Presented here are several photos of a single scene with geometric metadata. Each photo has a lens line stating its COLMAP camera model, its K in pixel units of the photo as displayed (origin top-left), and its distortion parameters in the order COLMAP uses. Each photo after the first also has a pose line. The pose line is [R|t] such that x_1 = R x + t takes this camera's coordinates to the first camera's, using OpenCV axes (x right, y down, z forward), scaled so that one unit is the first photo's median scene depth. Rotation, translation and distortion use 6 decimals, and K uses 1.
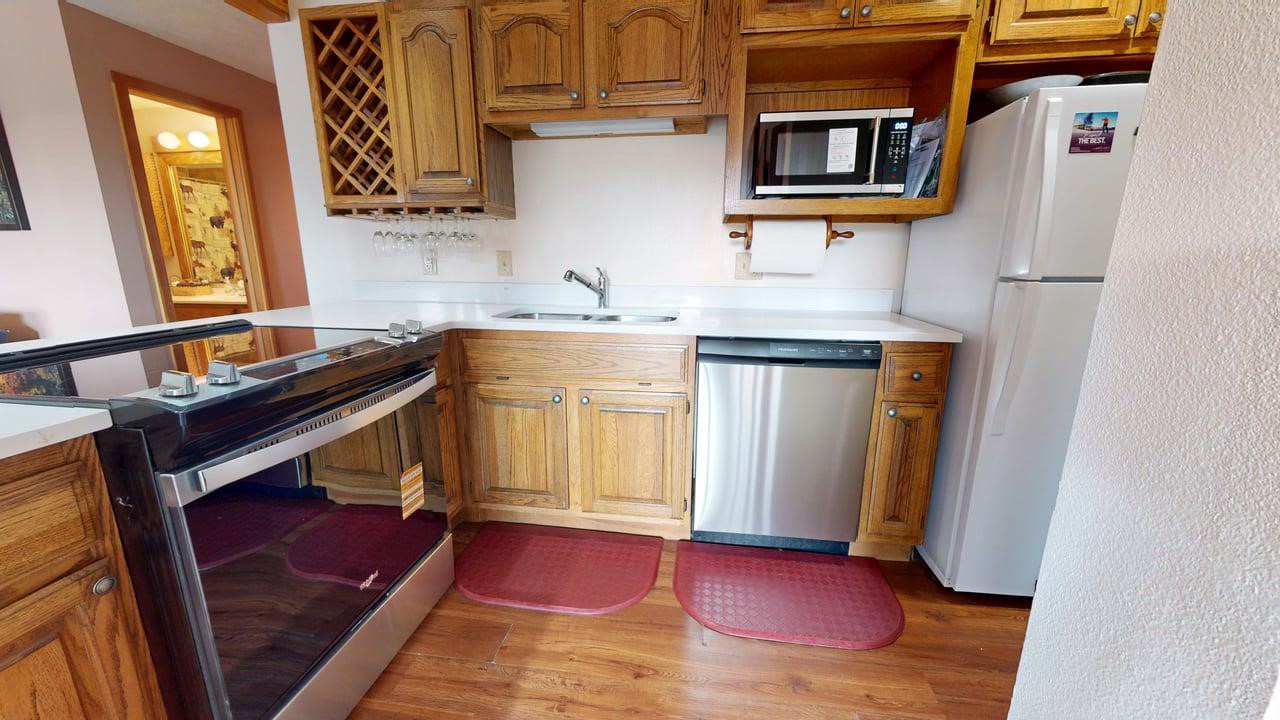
lens RADIAL K [[479.5, 0, 644.2], [0, 479.5, 363.0], [0, 0, 1]] dist [0.000449, -0.000095]
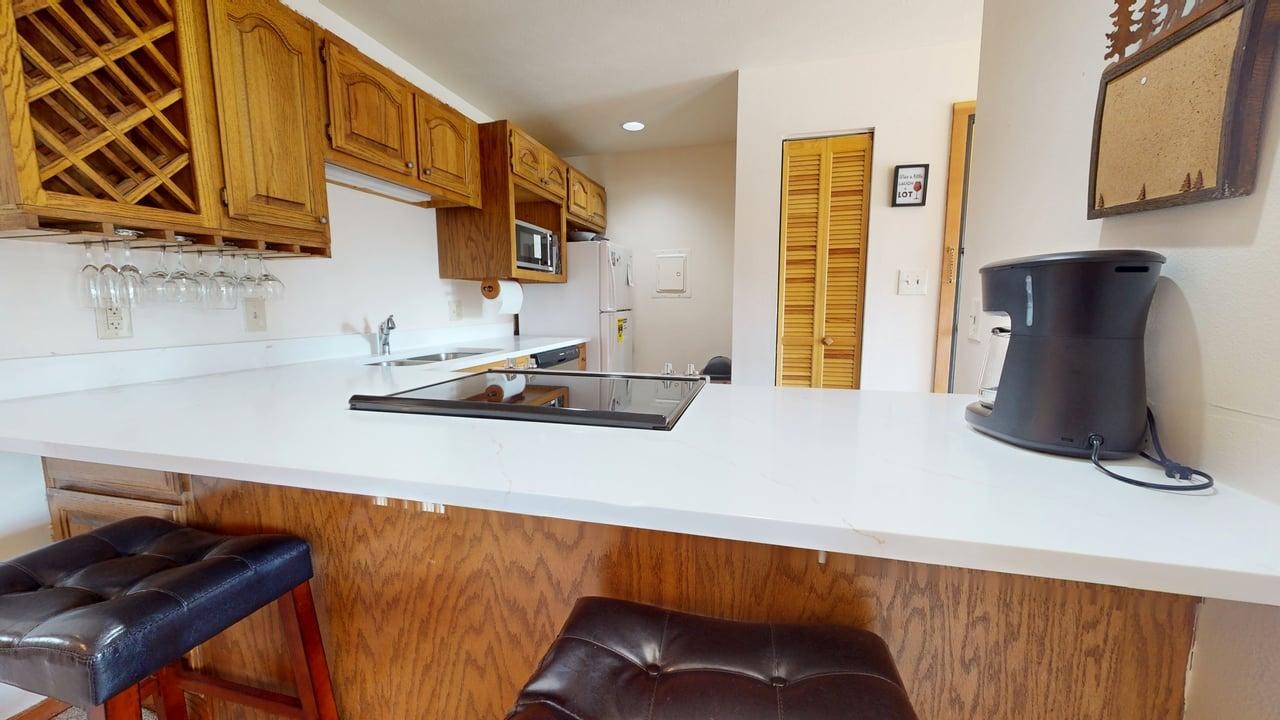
lens RADIAL K [[479.5, 0, 644.2], [0, 479.5, 363.0], [0, 0, 1]] dist [0.000449, -0.000095]
pose [[0.094818, -0.129966, 0.986974, -1.142630], [0.223053, 0.969007, 0.106172, -0.089087], [-0.970184, 0.210080, 0.120868, 0.375989]]
